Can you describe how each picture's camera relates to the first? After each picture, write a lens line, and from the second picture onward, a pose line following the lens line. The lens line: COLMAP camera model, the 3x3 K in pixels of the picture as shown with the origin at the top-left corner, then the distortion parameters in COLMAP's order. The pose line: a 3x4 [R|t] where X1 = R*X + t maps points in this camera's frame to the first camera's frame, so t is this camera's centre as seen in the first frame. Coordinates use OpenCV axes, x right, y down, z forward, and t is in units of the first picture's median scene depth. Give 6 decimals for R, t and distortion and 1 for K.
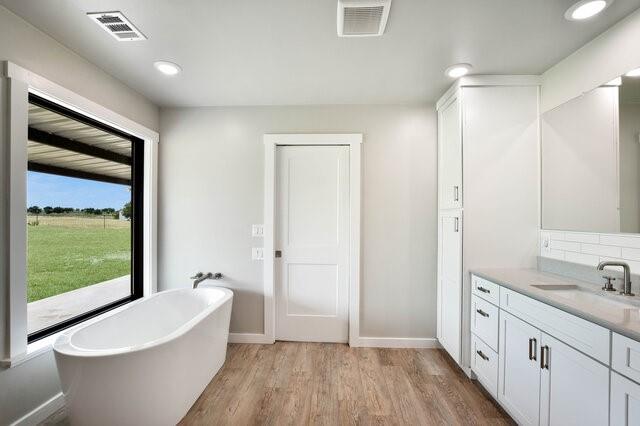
lens RADIAL K [[284.1, 0, 320.0], [0, 284.1, 213.0], [0, 0, 1]] dist [0.000918, -0.000049]
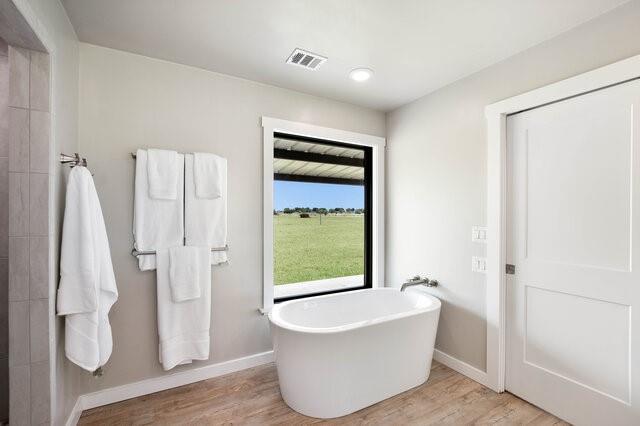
lens RADIAL K [[284.1, 0, 320.0], [0, 284.1, 213.0], [0, 0, 1]] dist [0.000918, -0.000049]
pose [[0.536315, -0.009555, -0.843964, 0.203218], [0.010398, 0.999935, -0.004713, 0.003584], [0.843954, -0.006248, 0.536379, 0.233207]]
